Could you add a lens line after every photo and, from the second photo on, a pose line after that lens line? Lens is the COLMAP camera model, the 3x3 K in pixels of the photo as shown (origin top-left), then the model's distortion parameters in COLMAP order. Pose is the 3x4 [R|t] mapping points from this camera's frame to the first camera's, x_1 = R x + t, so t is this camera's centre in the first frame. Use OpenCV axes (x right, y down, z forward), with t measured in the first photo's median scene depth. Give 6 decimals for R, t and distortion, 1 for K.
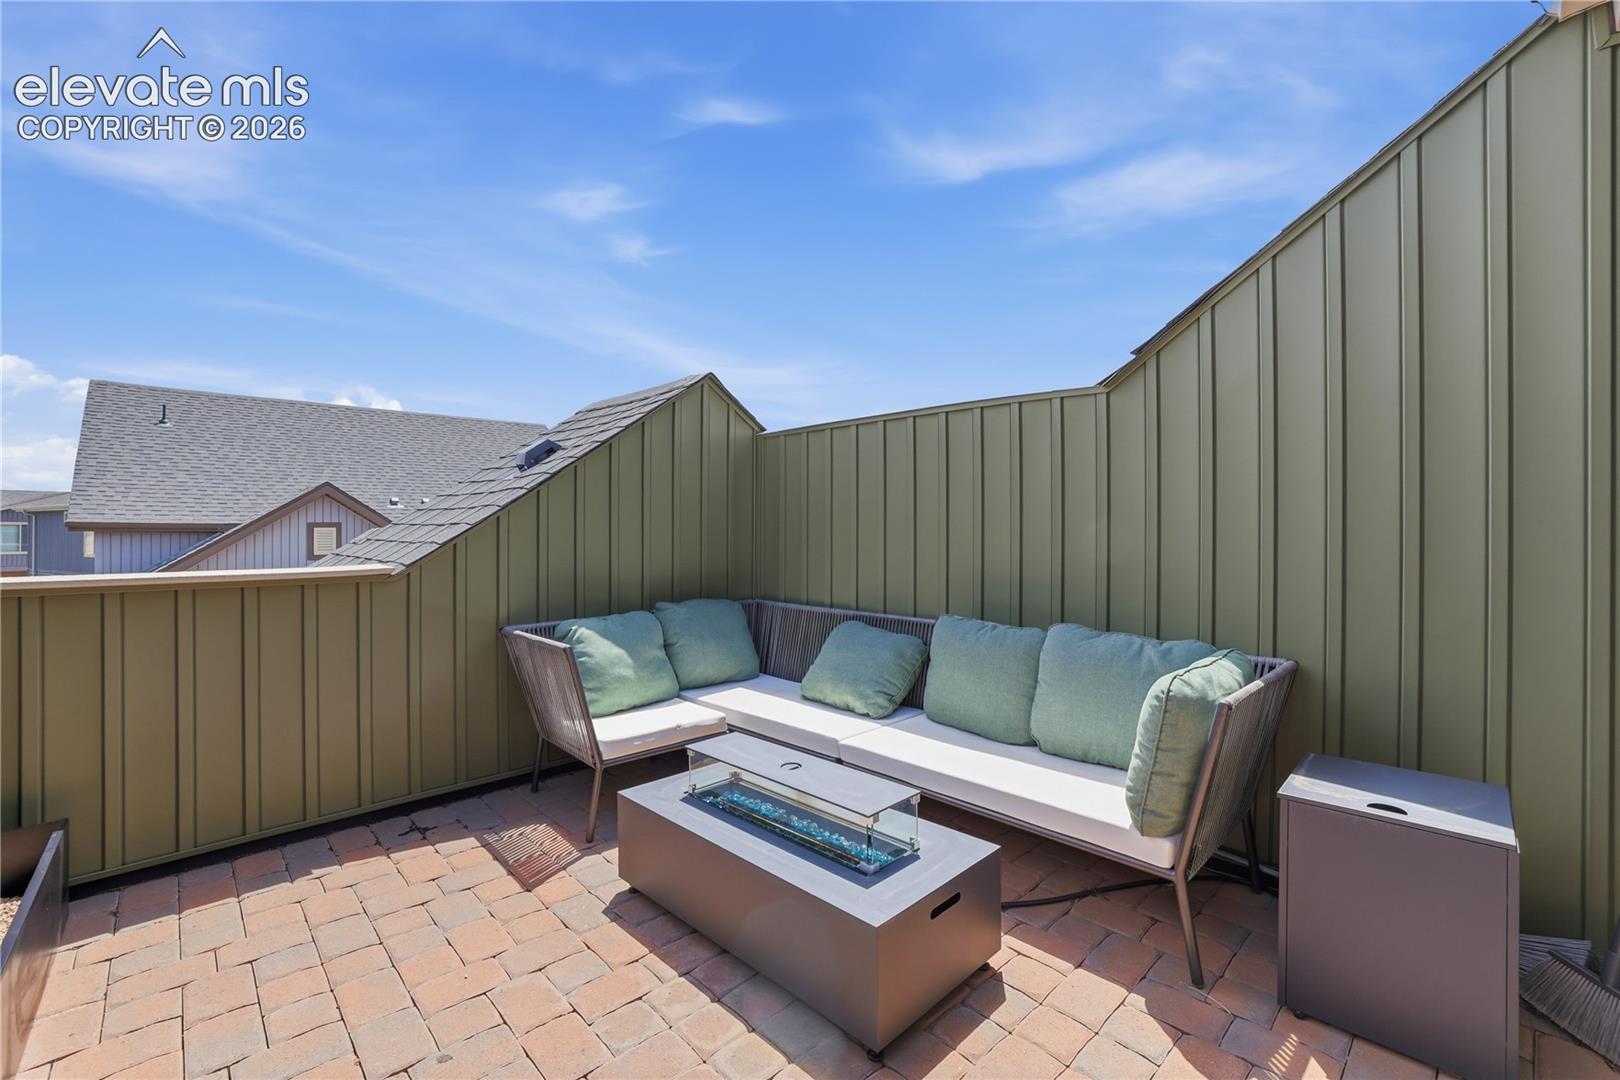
lens RADIAL K [[713.1, 0, 809.7], [0, 713.1, 529.8], [0, 0, 1]] dist [-0.001685, 0.000233]
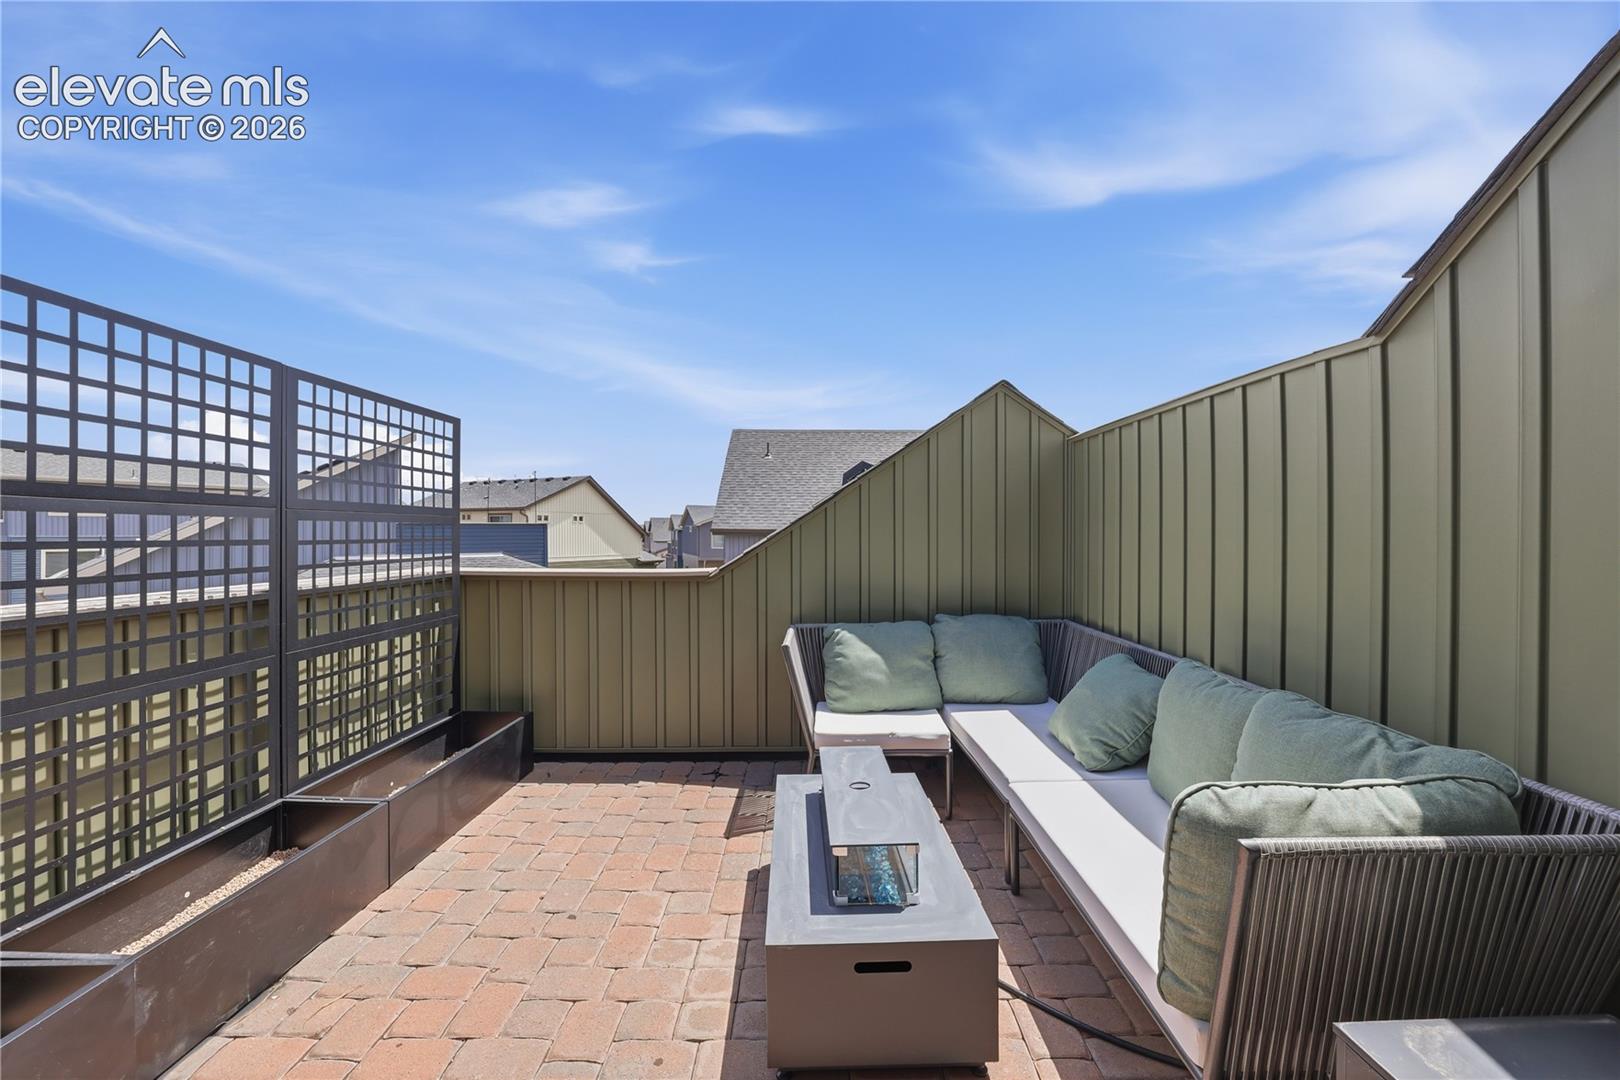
lens RADIAL K [[720.0, 0, 810.0], [0, 720.0, 540.0], [0, 0, 1]] dist [-0.003018, -0.000045]
pose [[0.724576, 0.008207, -0.689146, 0.438494], [0.000742, 0.999919, 0.012688, -0.021333], [0.689194, -0.009705, 0.724512, 0.151704]]
